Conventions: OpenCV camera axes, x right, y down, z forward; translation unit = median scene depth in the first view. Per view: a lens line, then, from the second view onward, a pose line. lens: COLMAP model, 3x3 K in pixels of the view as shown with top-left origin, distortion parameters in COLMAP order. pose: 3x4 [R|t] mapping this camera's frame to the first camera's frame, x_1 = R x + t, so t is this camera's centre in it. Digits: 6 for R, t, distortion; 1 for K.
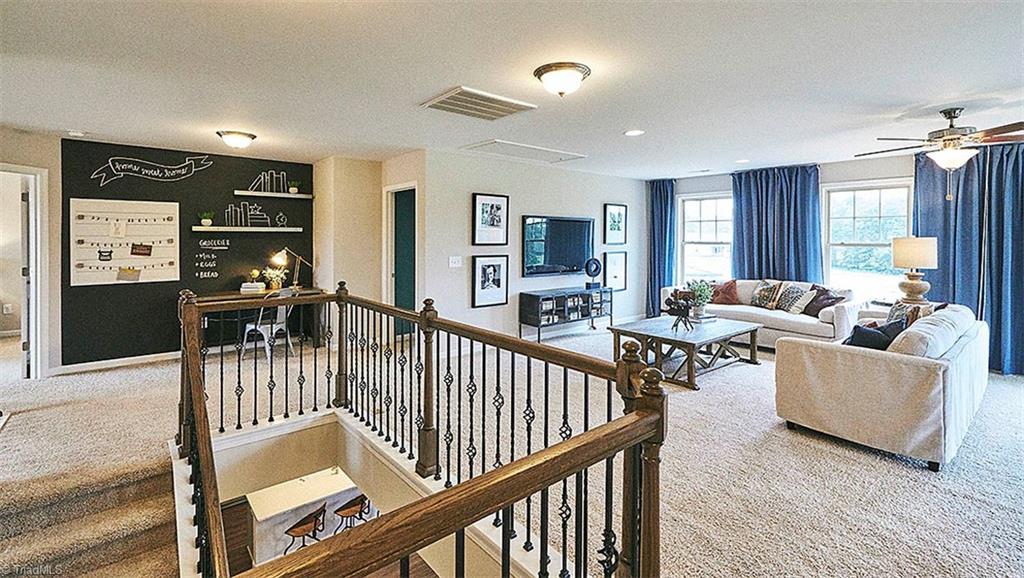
lens RADIAL K [[457.0, 0, 512.1], [0, 457.0, 241.6], [0, 0, 1]] dist [0.001552, 0.000147]
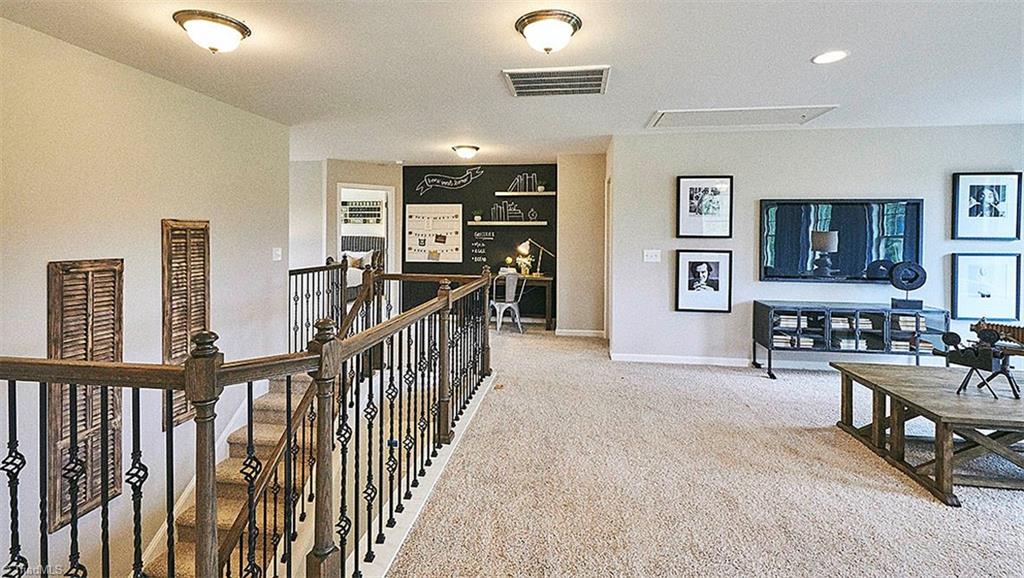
lens RADIAL K [[464.5, 0, 510.8], [0, 464.5, 237.2], [0, 0, 1]] dist [-0.001126, -0.000094]
pose [[0.664140, 0.004348, -0.747595, 0.353676], [-0.011117, 0.999930, -0.004061, 0.014249], [0.747525, 0.011008, 0.664142, 0.190701]]
